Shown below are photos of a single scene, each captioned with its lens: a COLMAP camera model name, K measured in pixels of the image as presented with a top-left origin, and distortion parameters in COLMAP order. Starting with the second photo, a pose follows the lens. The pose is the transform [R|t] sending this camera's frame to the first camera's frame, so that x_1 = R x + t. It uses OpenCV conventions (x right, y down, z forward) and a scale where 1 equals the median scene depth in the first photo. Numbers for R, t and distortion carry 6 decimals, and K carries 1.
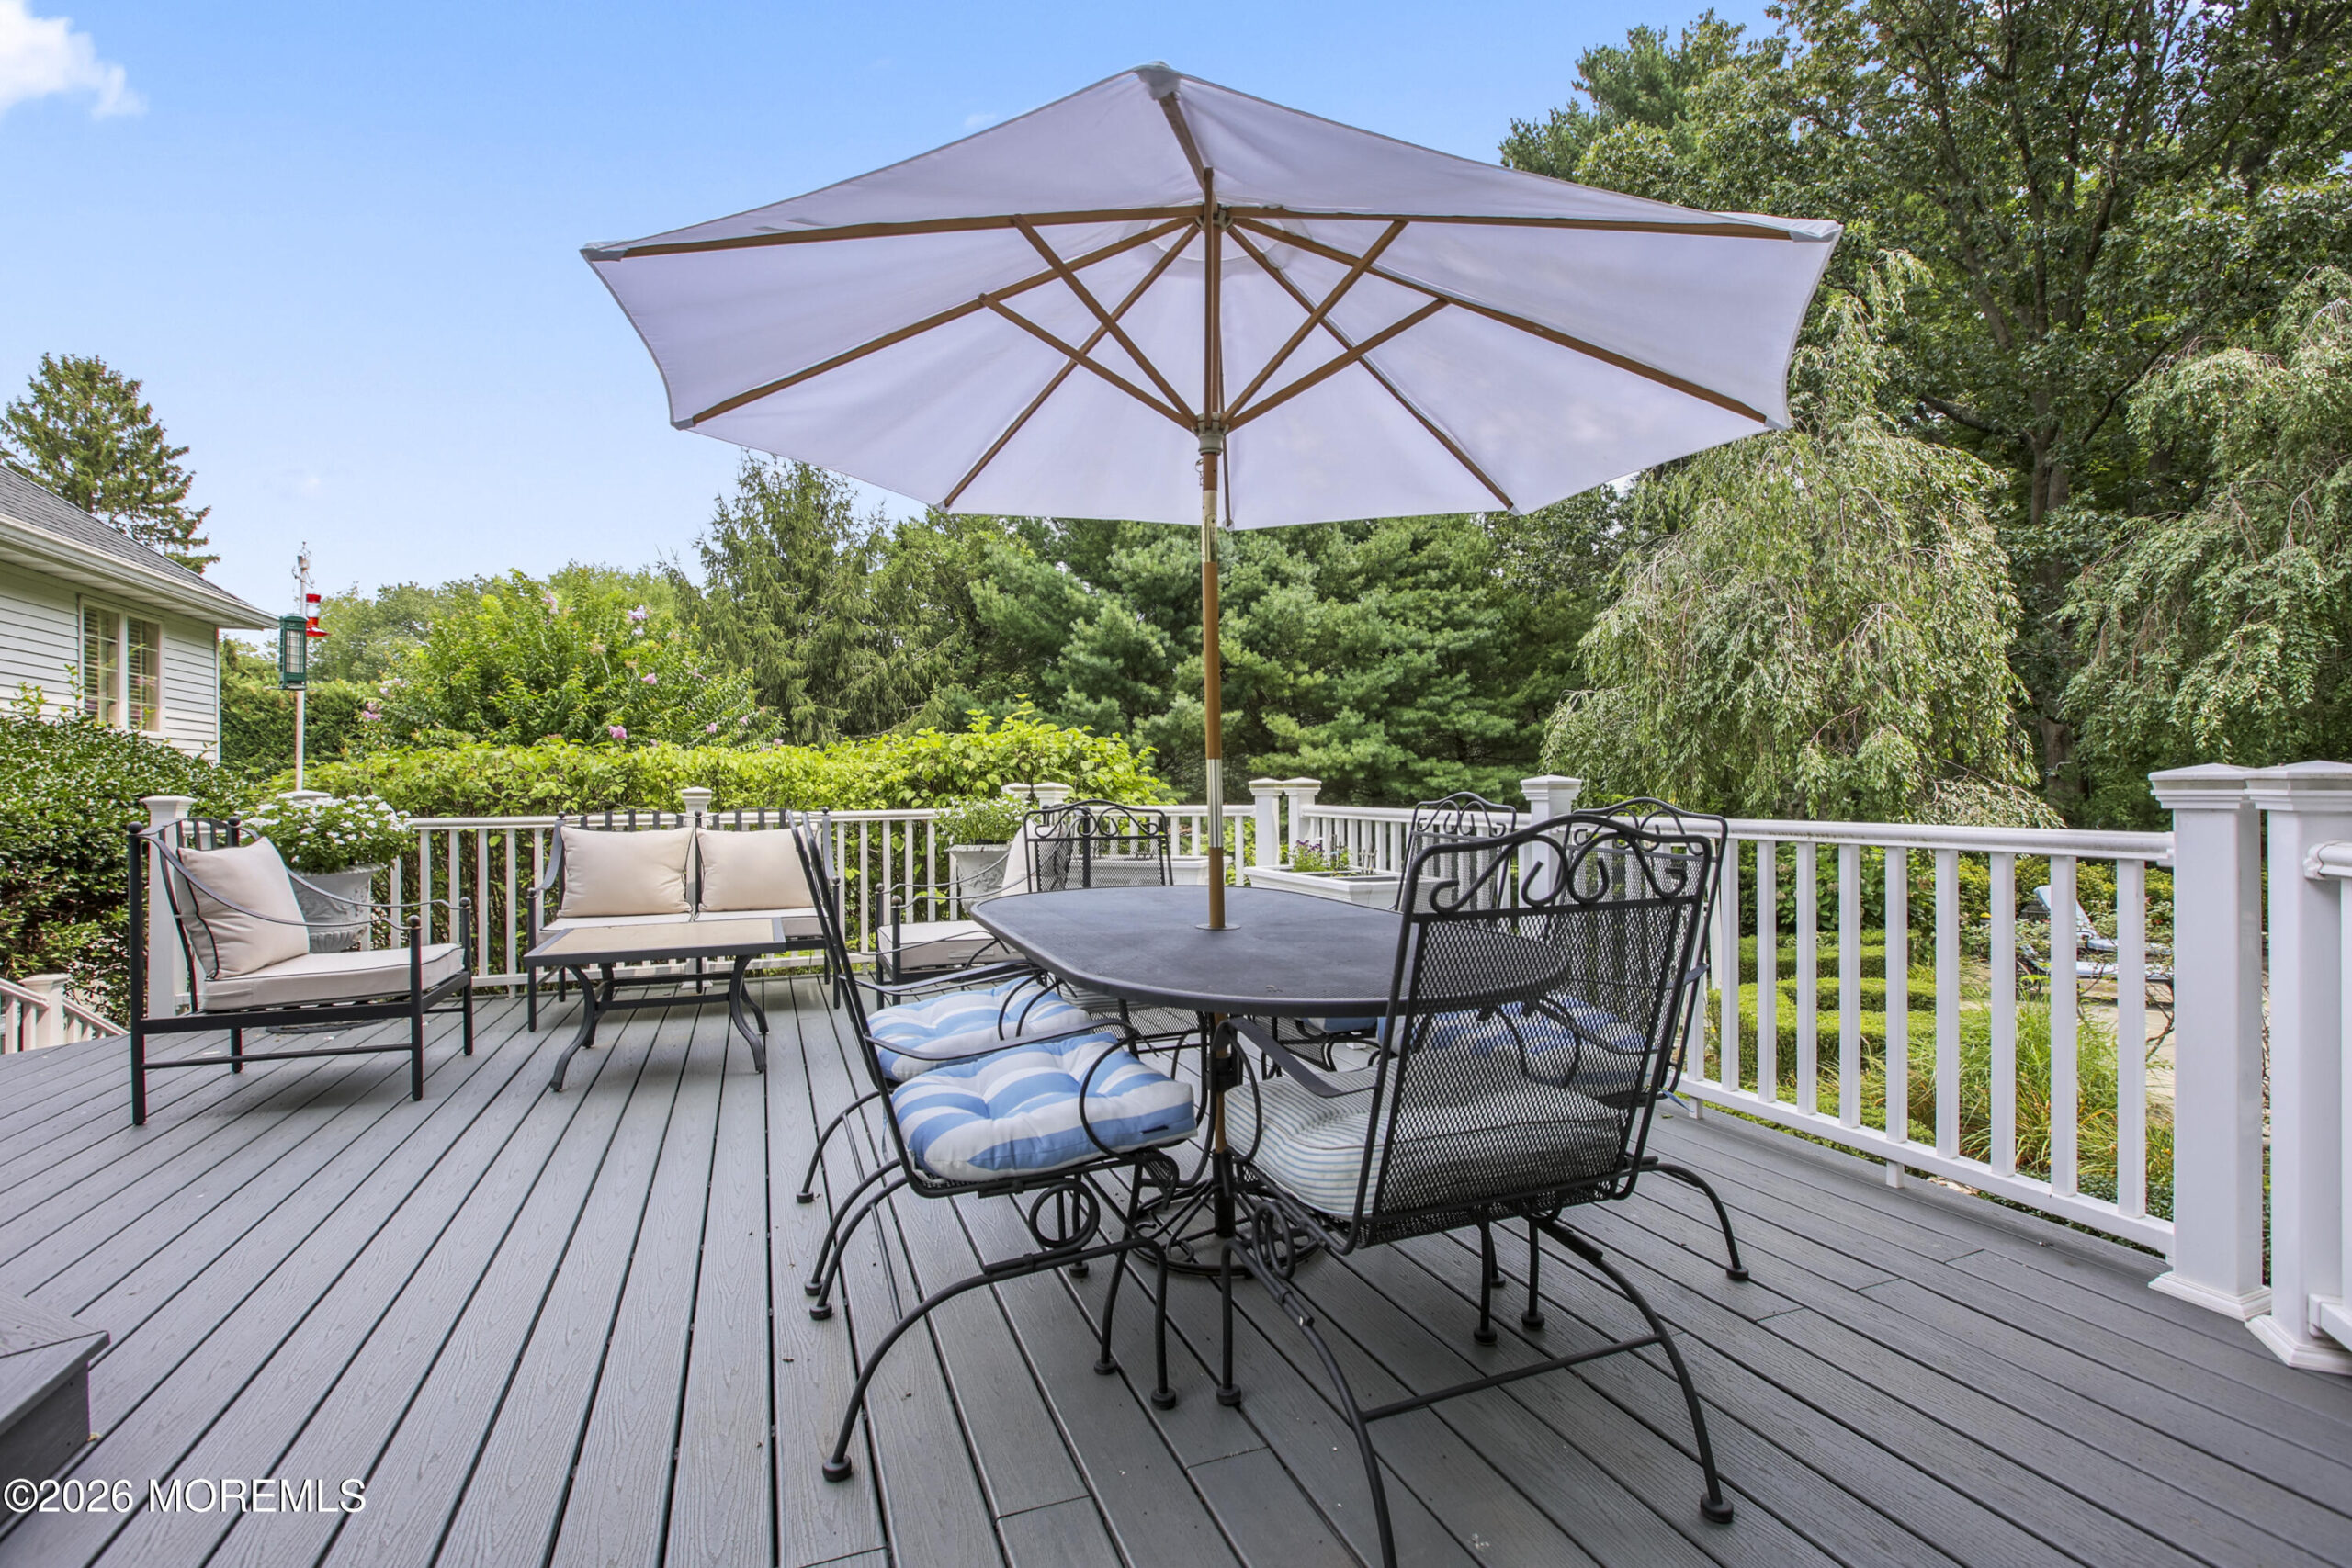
lens RADIAL K [[1089.0, 0, 1194.0], [0, 1089.0, 770.1], [0, 0, 1]] dist [-0.024114, 0.009342]
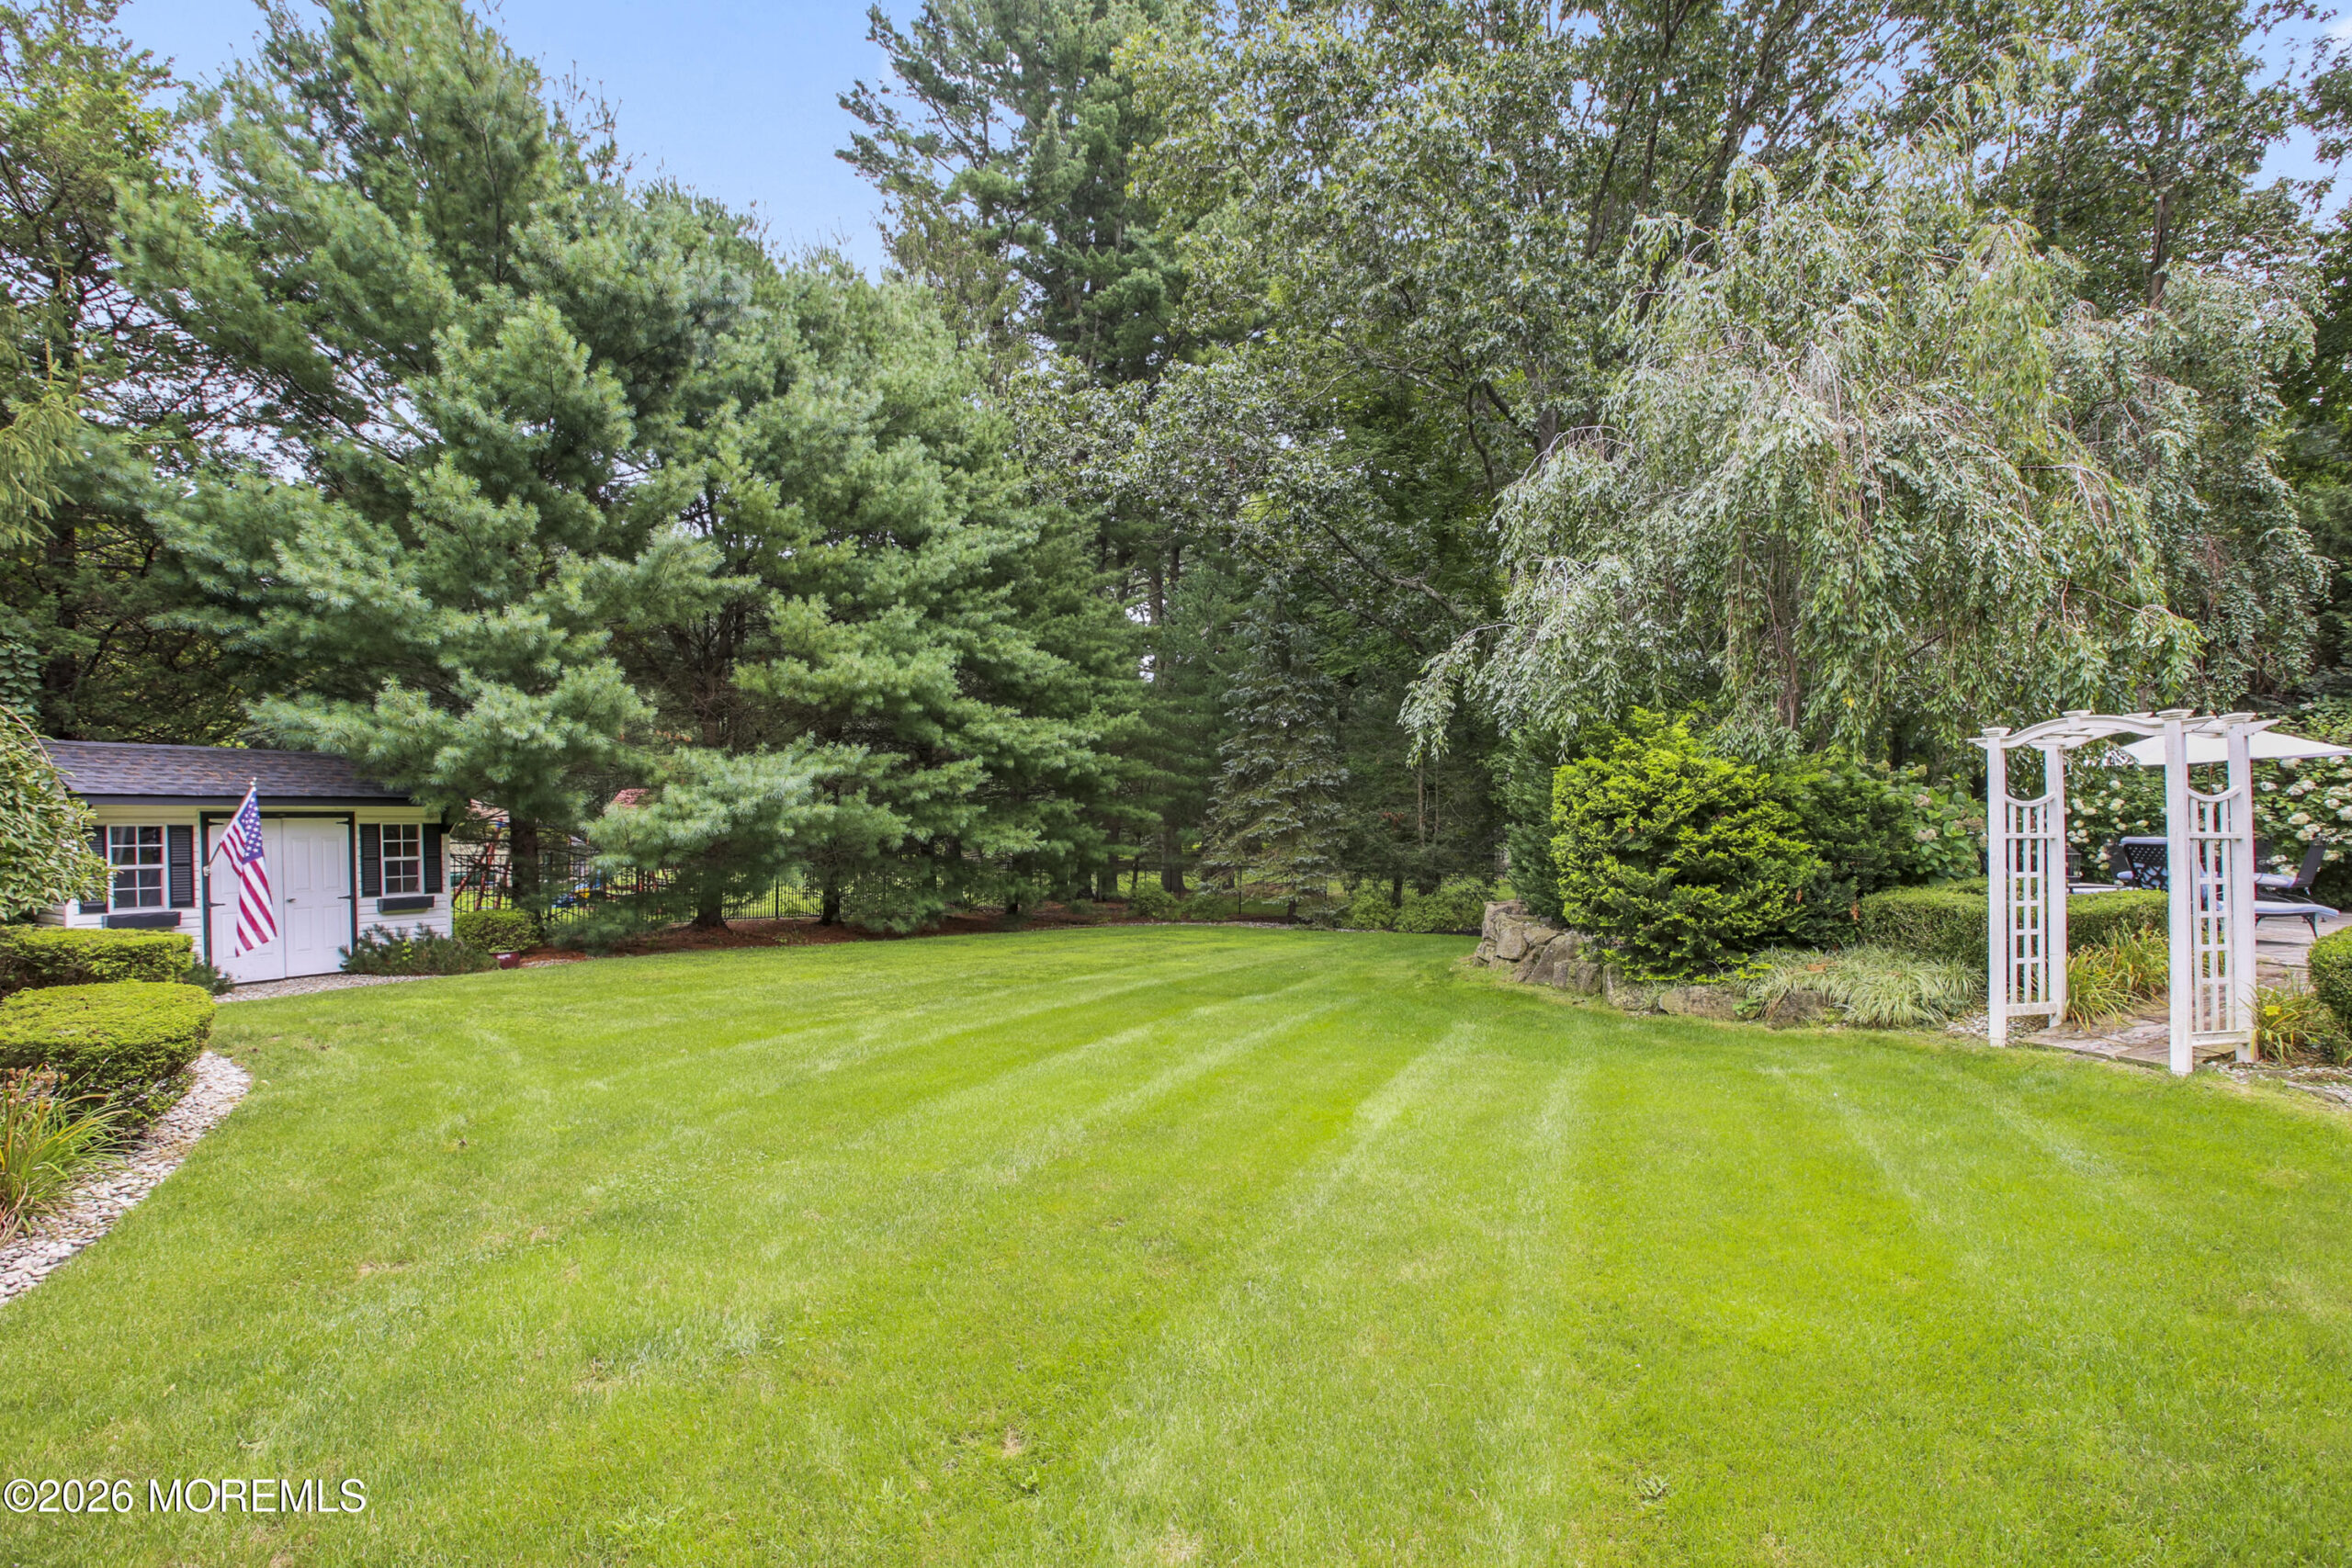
lens RADIAL K [[1089.0, 0, 1202.9], [0, 1089.0, 824.5], [0, 0, 1]] dist [-0.024114, 0.009342]
pose [[0.753642, -0.000510, 0.657285, -0.157529], [-0.014781, 0.999734, 0.017724, 0.065036], [-0.657119, -0.023073, 0.753433, 0.386322]]
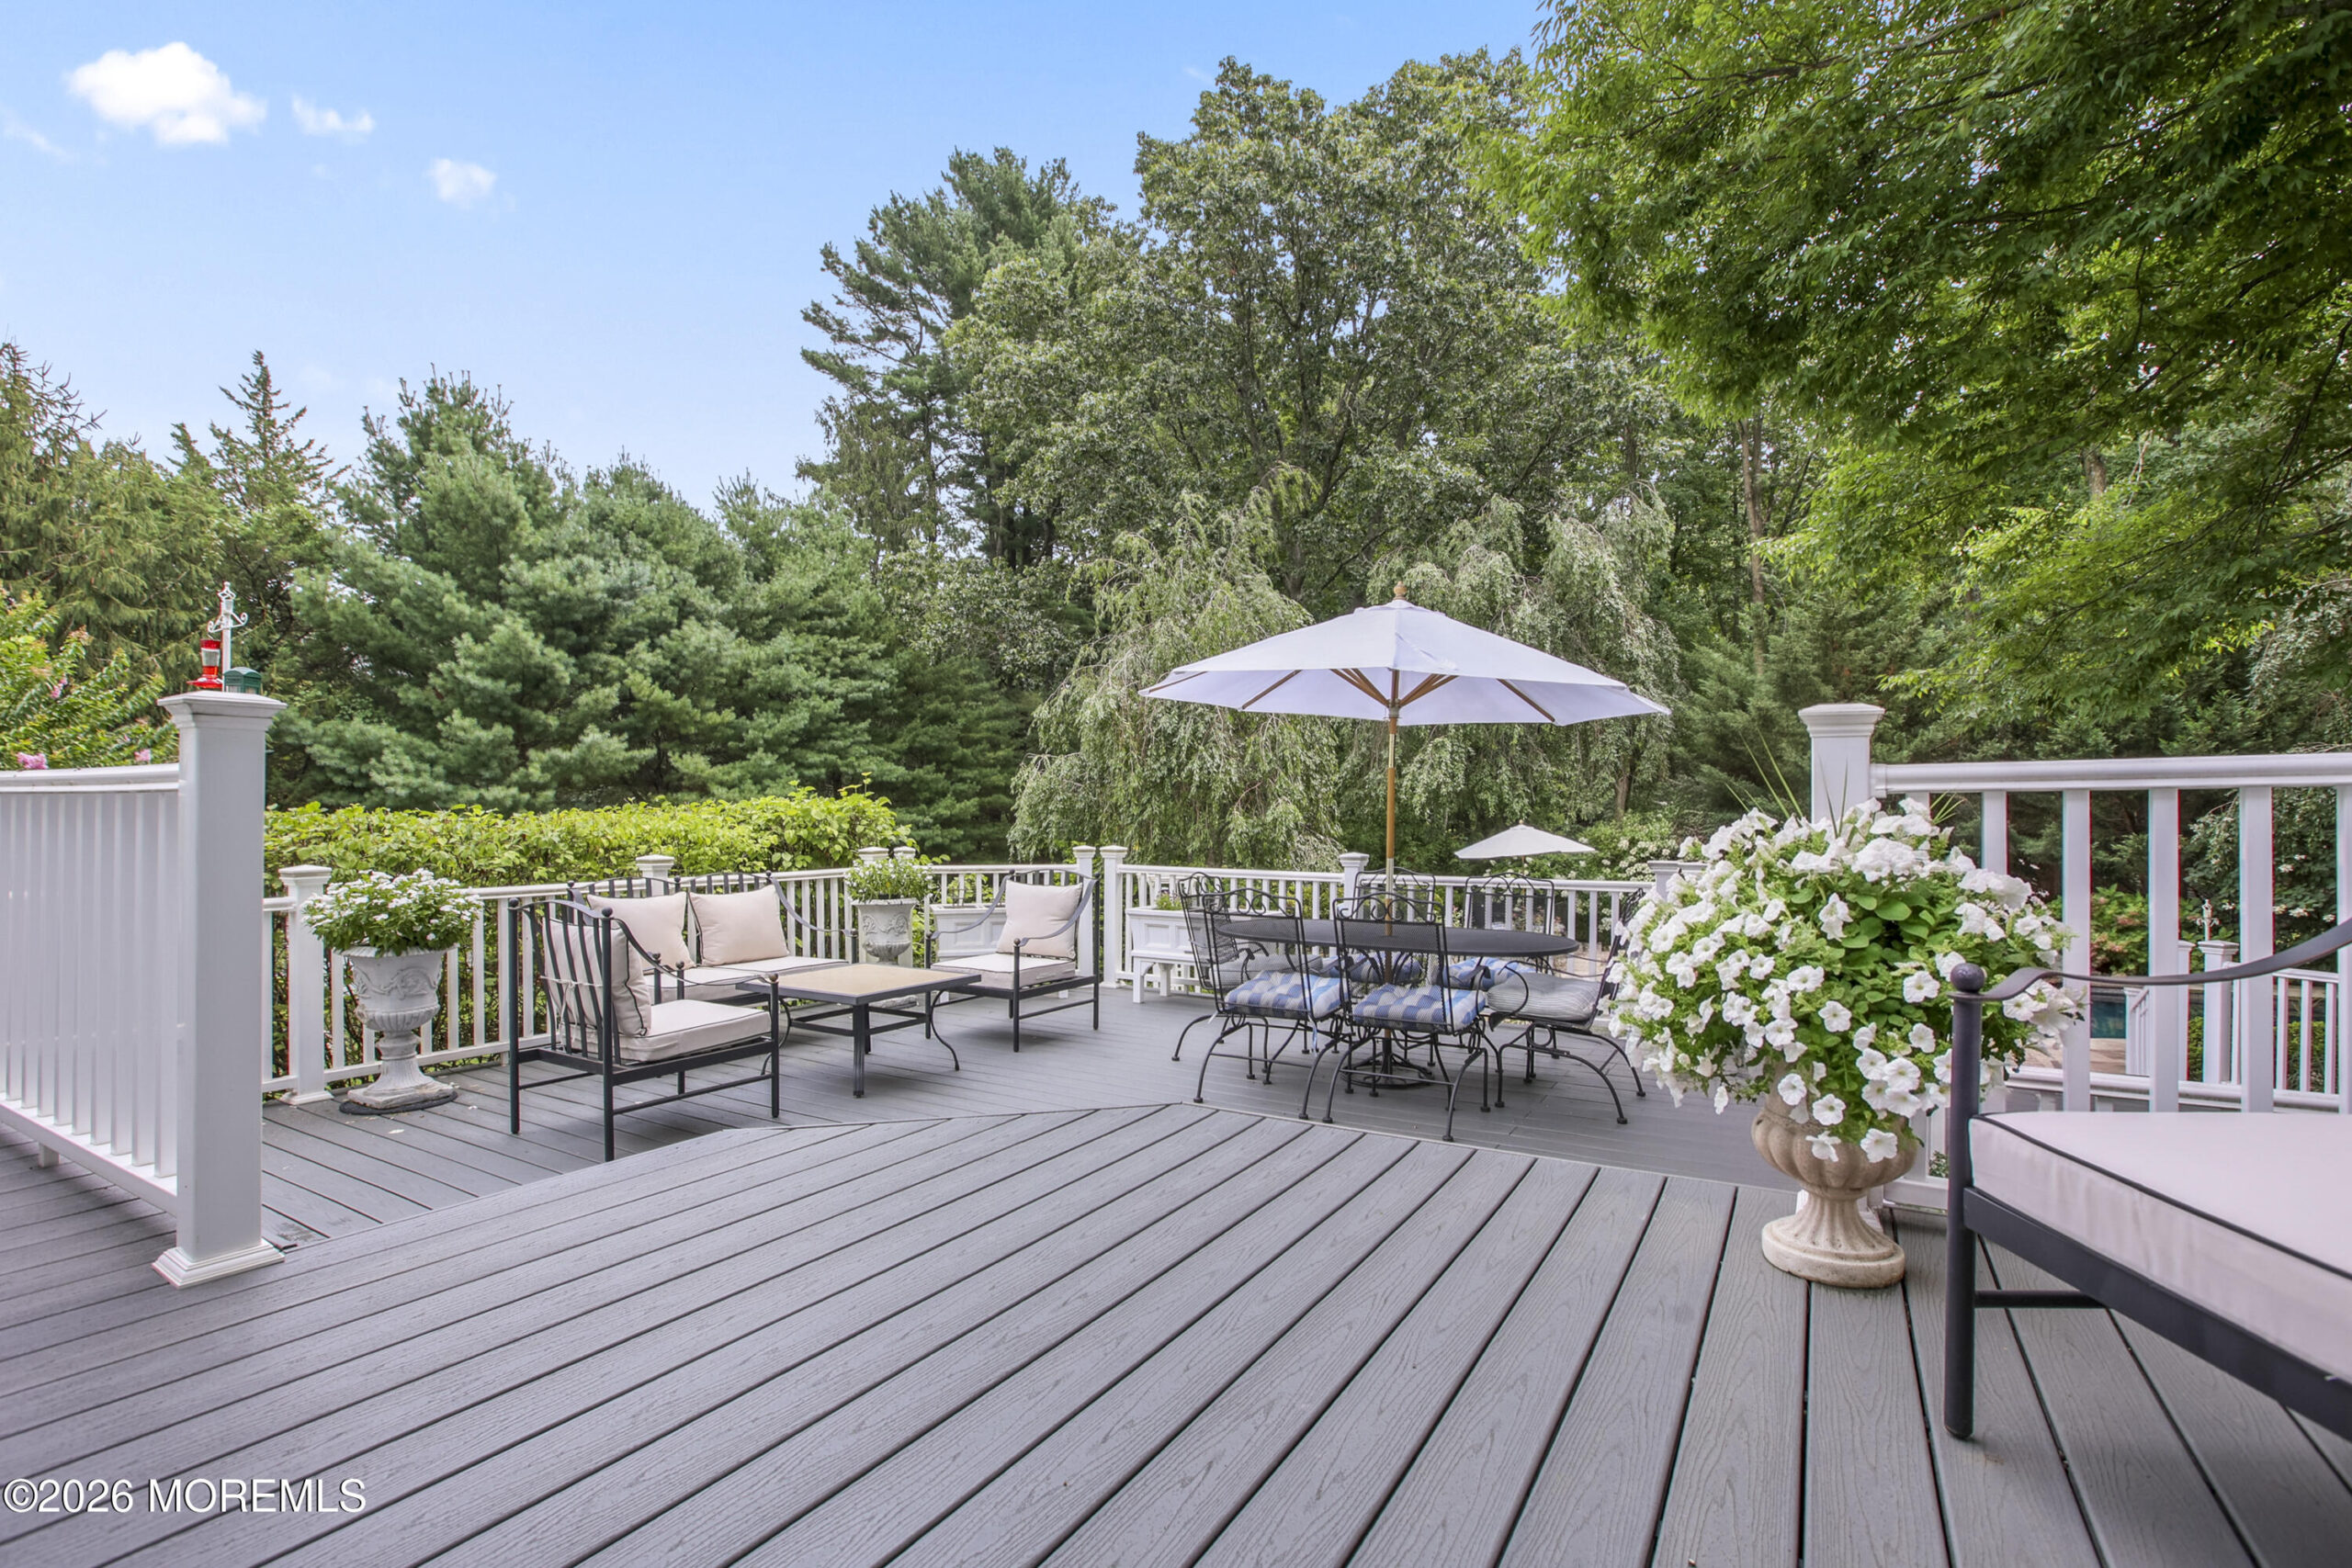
lens RADIAL K [[1089.0, 0, 1189.5], [0, 1089.0, 825.8], [0, 0, 1]] dist [-0.024114, 0.009342]
pose [[0.806575, 0.012905, 0.590990, -0.136739], [-0.023208, 0.999682, 0.009845, -0.005344], [-0.590676, -0.021656, 0.806618, -0.050646]]
